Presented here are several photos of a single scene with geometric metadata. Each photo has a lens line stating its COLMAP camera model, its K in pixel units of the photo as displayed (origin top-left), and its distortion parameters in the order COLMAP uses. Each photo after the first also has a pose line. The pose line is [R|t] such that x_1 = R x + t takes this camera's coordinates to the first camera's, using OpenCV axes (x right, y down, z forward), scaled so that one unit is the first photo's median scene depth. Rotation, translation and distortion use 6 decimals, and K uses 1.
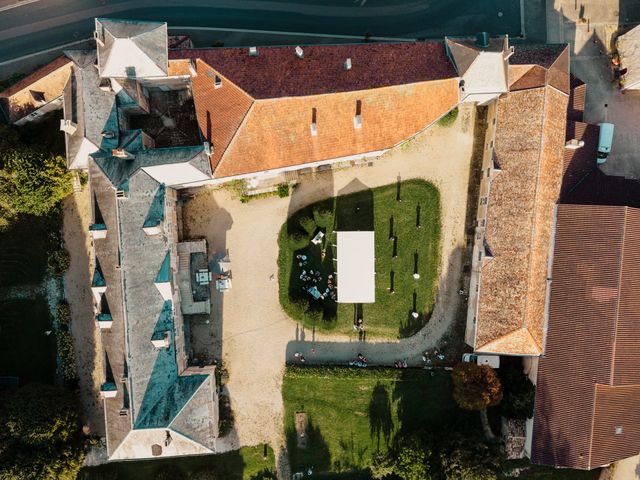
lens RADIAL K [[569.9, 0, 310.5], [0, 569.9, 251.7], [0, 0, 1]] dist [0.151248, -0.306743]
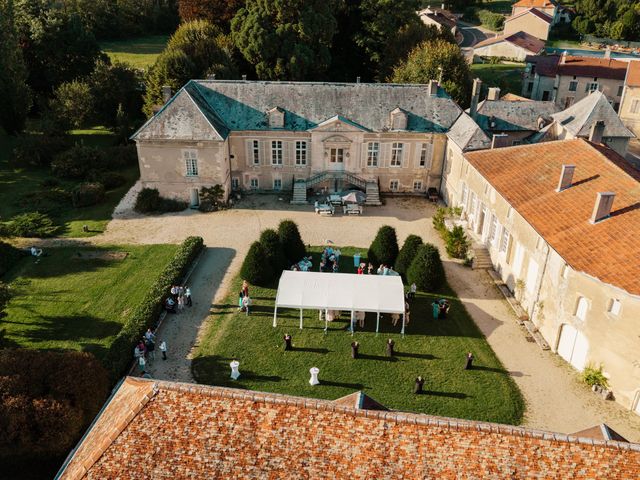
lens RADIAL K [[569.9, 0, 310.5], [0, 569.9, 251.7], [0, 0, 1]] dist [0.151248, -0.306743]
pose [[-0.085398, 0.438932, -0.894453, 0.569820], [-0.995930, -0.063577, 0.063888, 0.022648], [-0.028824, 0.896268, 0.442574, 0.692982]]
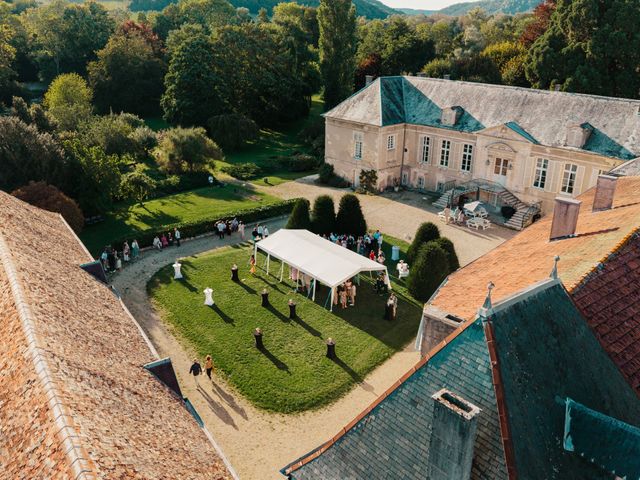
lens RADIAL K [[569.9, 0, 310.5], [0, 569.9, 251.7], [0, 0, 1]] dist [0.151248, -0.306743]
pose [[-0.793647, 0.198131, -0.575212, 0.397423], [-0.606935, -0.322950, 0.726177, -0.366373], [-0.041886, 0.925445, 0.376561, 0.767542]]
